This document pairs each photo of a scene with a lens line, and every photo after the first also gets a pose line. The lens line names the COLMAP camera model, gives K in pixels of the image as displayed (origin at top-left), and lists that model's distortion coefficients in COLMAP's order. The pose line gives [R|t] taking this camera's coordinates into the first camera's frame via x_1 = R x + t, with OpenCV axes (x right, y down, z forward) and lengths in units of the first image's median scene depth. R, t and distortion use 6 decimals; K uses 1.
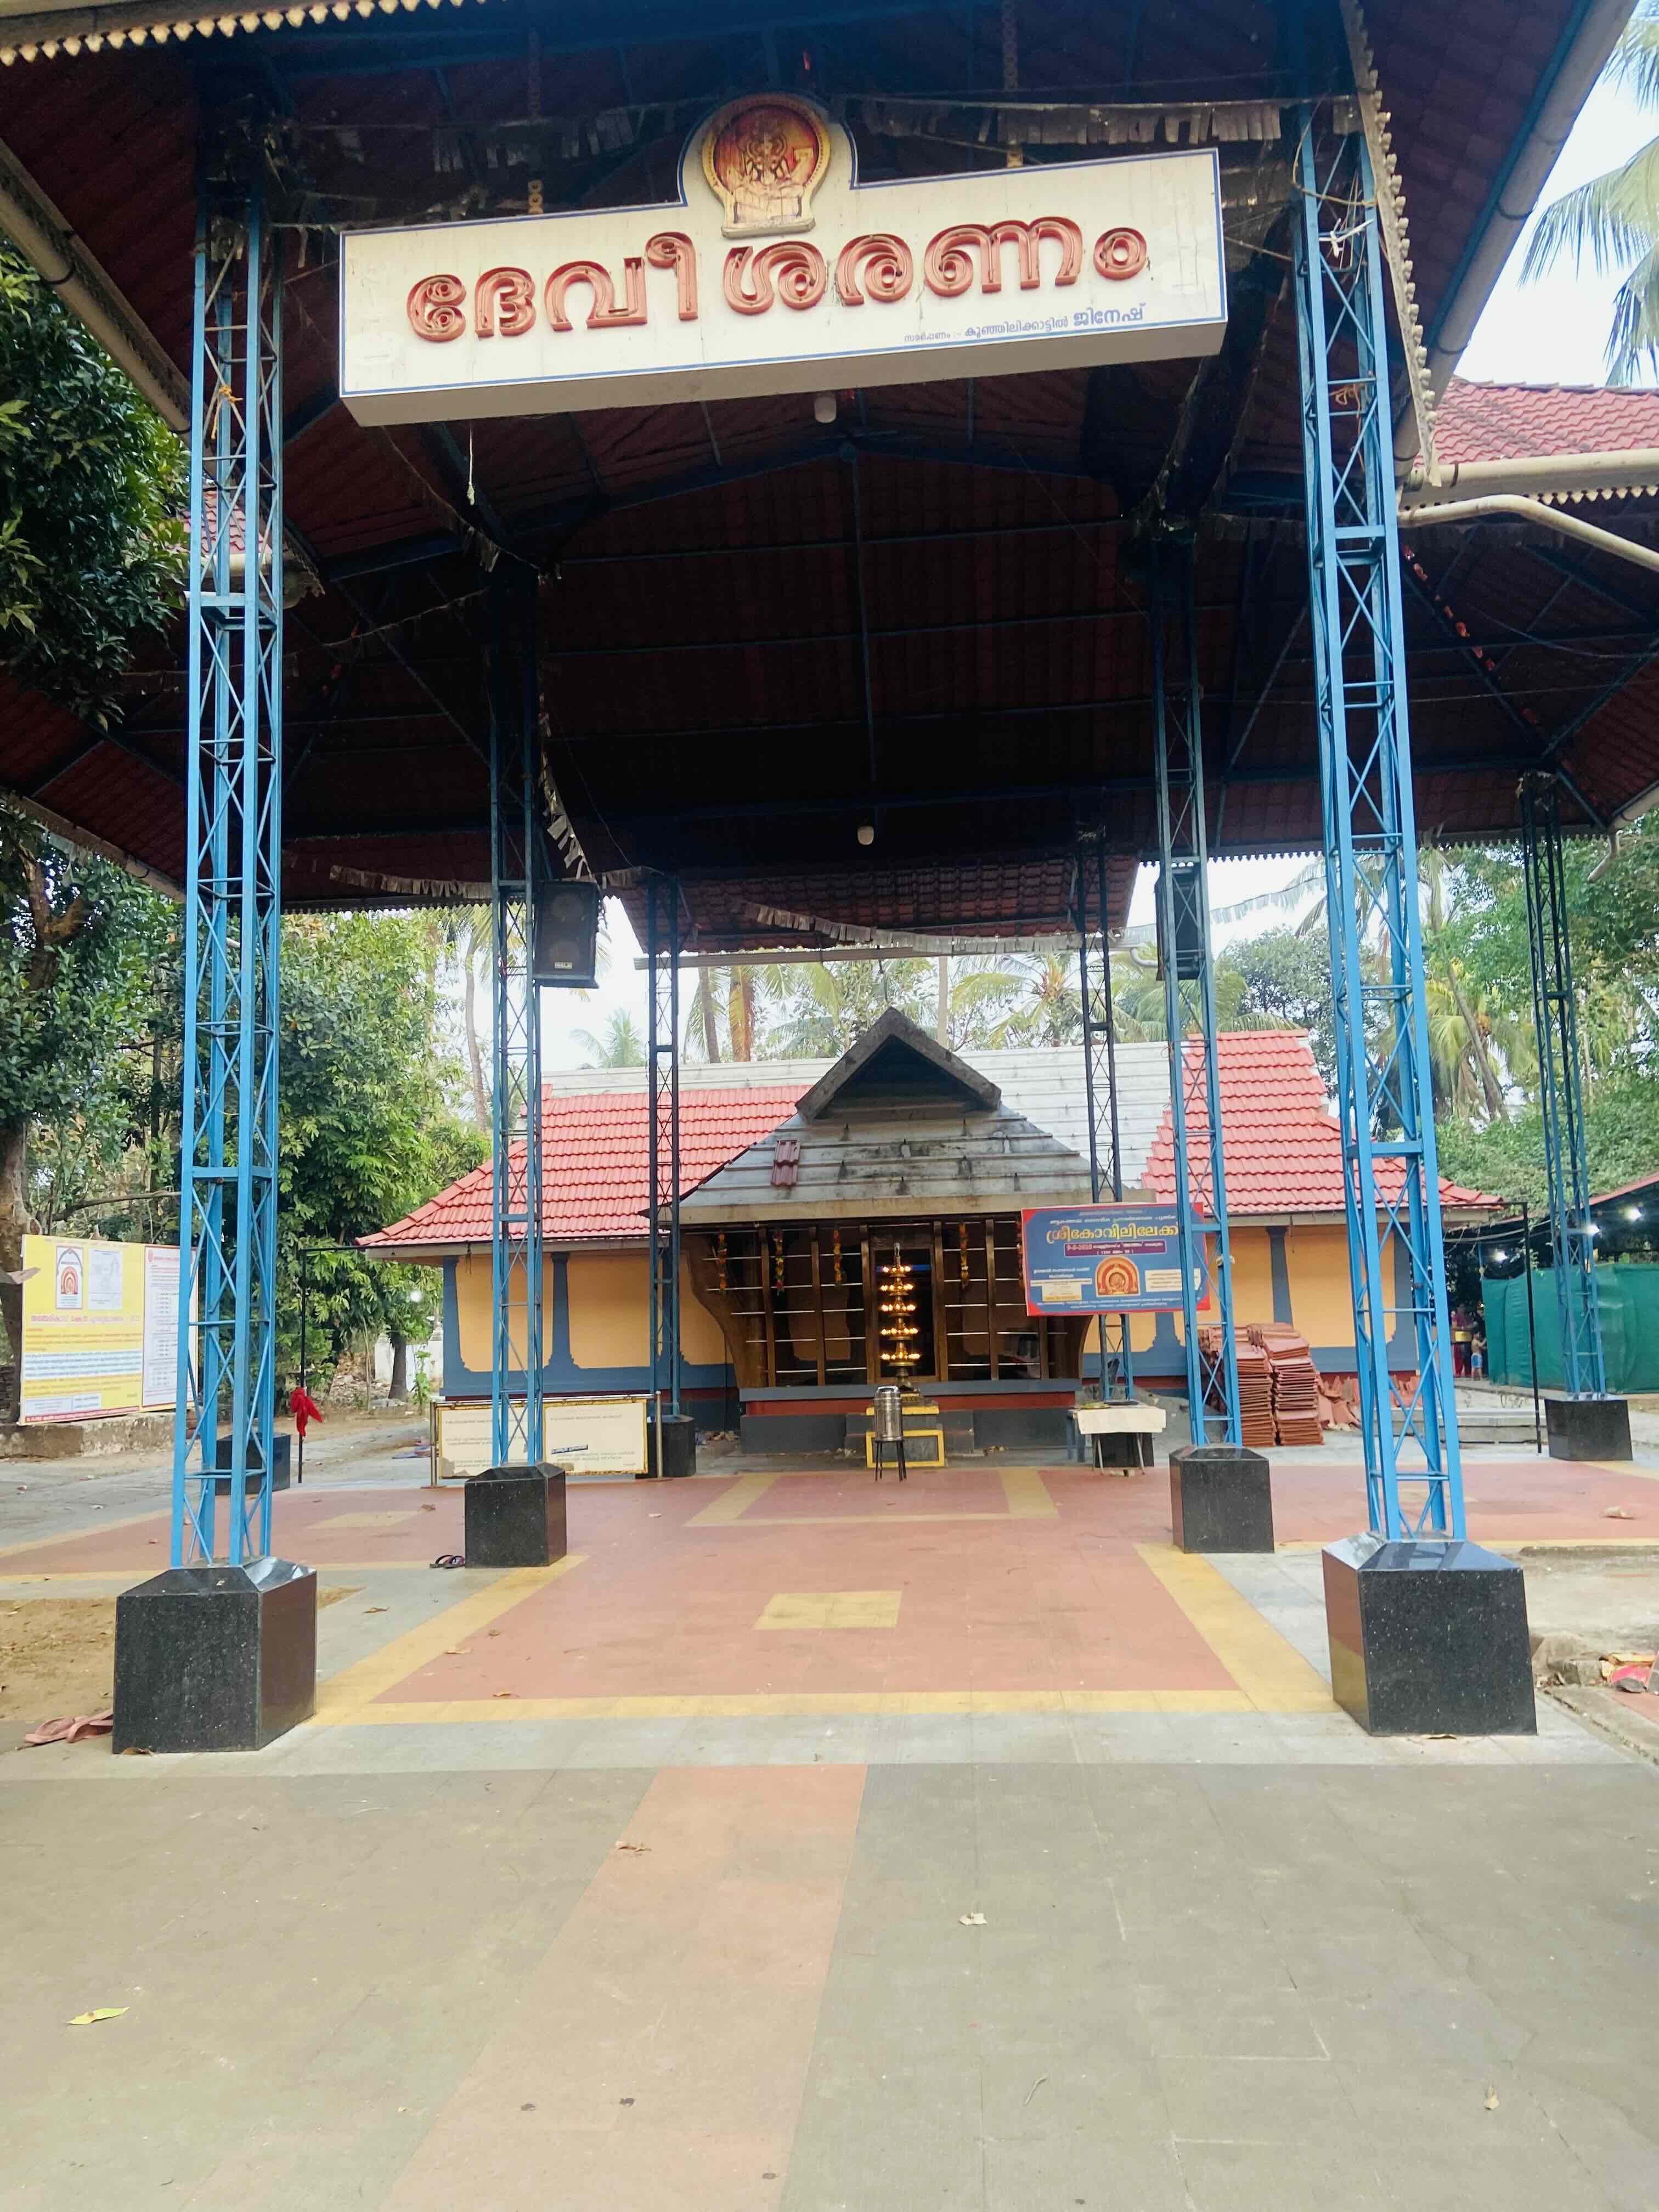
lens RADIAL K [[1665.3, 0, 805.9], [0, 1665.3, 1133.9], [0, 0, 1]] dist [0.123495, -0.150907]
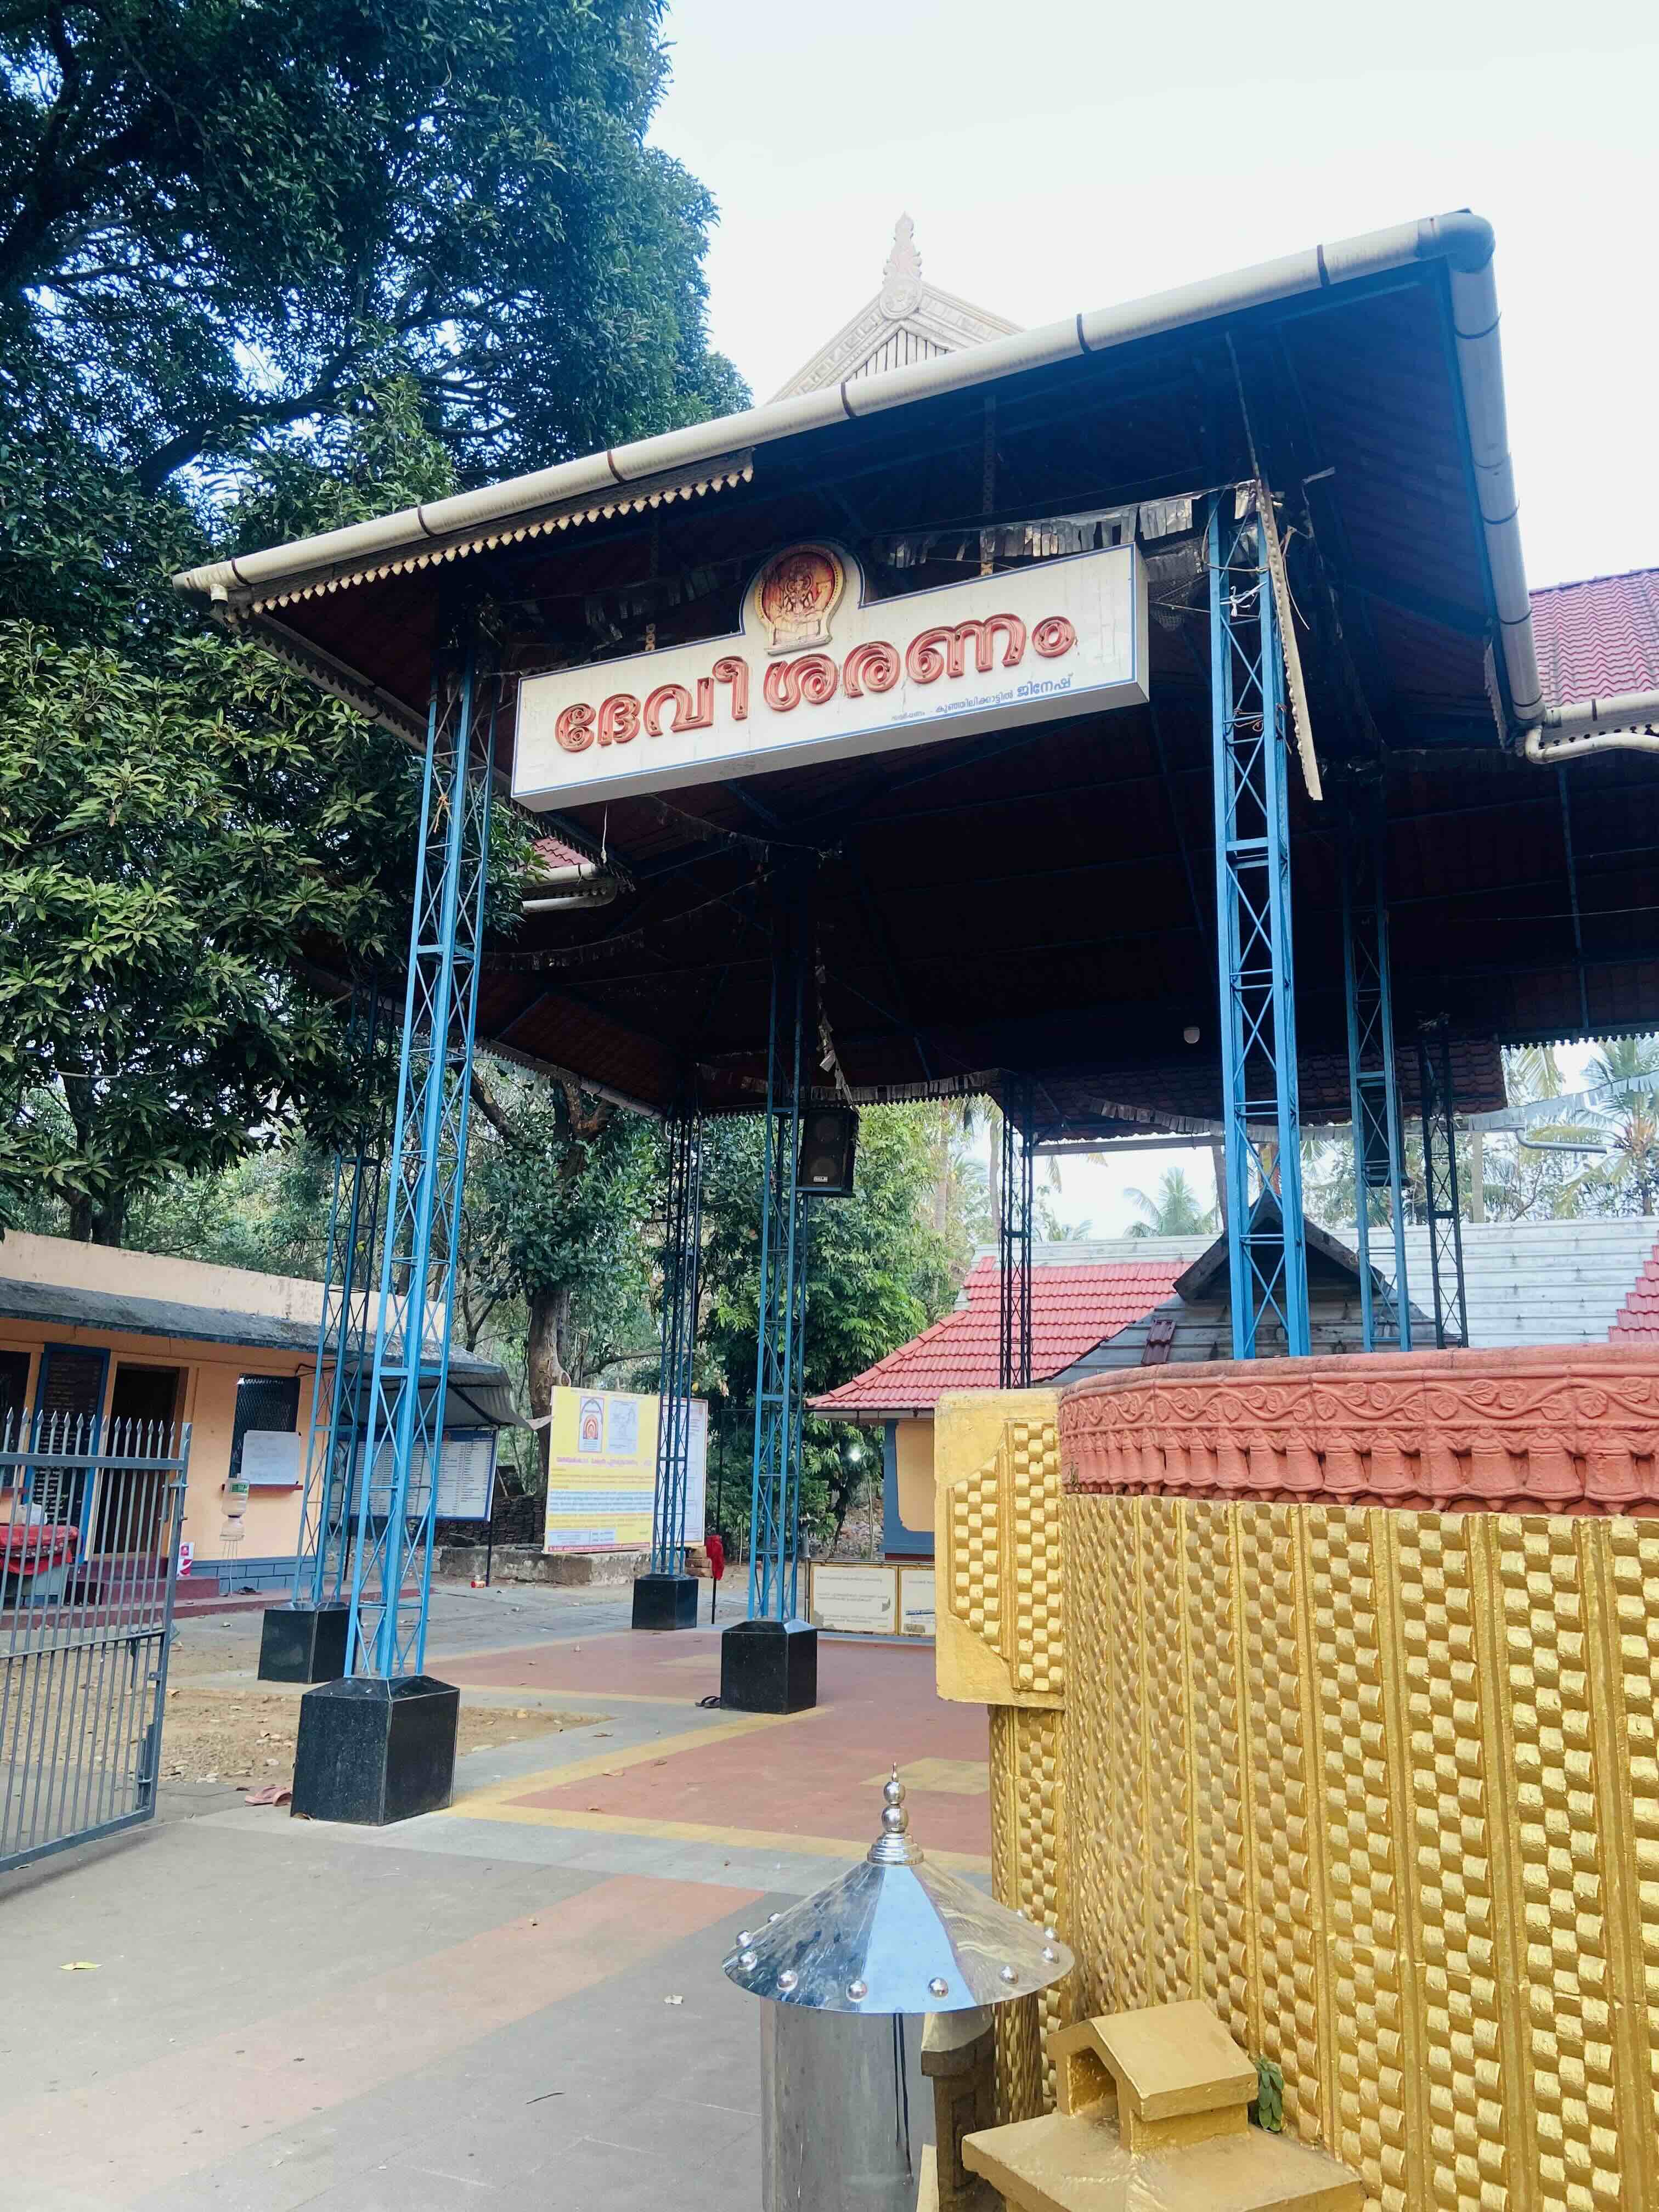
lens RADIAL K [[1665.3, 0, 835.4], [0, 1665.3, 1102.5], [0, 0, 1]] dist [0.123495, -0.150907]
pose [[0.942958, -0.026756, -0.331834, 0.249067], [-0.009587, 0.994169, -0.107404, -0.028731], [0.332772, 0.104459, 0.937204, -0.090761]]
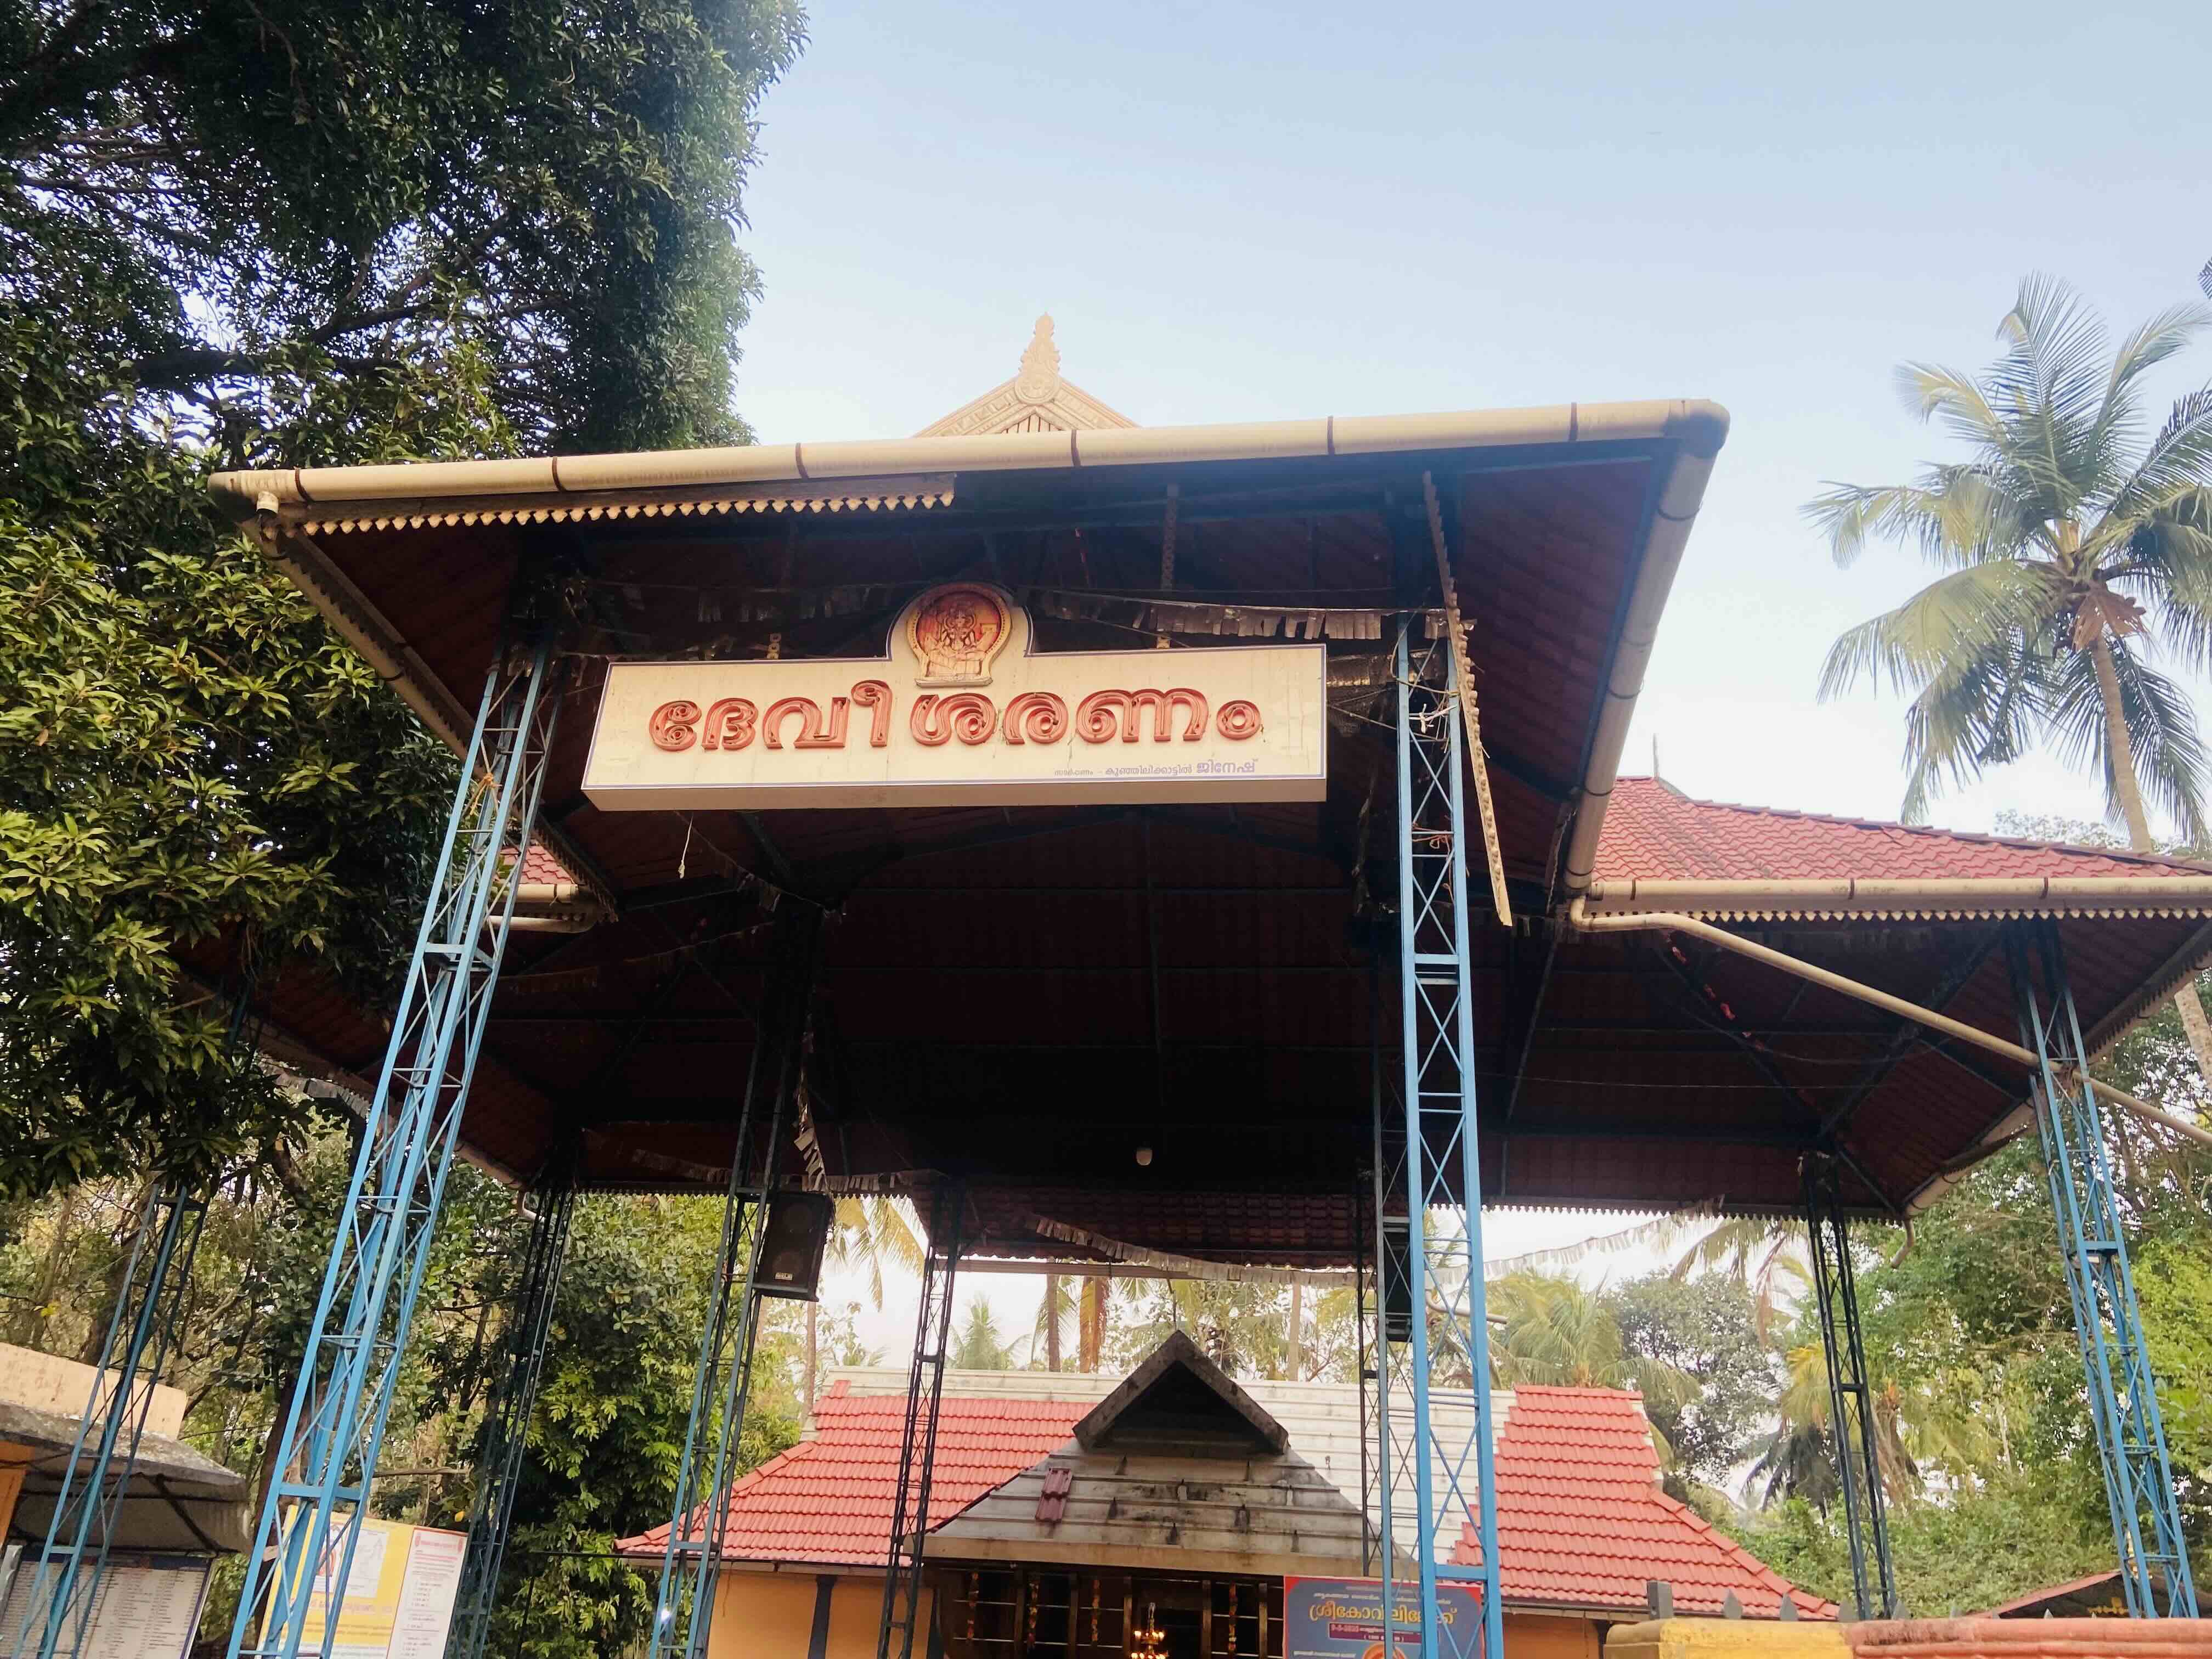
lens RADIAL K [[1665.3, 0, 1099.6], [0, 1665.3, 849.8], [0, 0, 1]] dist [0.123495, -0.150907]
pose [[0.995439, 0.061230, -0.073152, 0.103345], [-0.081991, 0.941121, -0.327977, -0.024786], [0.048763, 0.332479, 0.941849, -0.039108]]
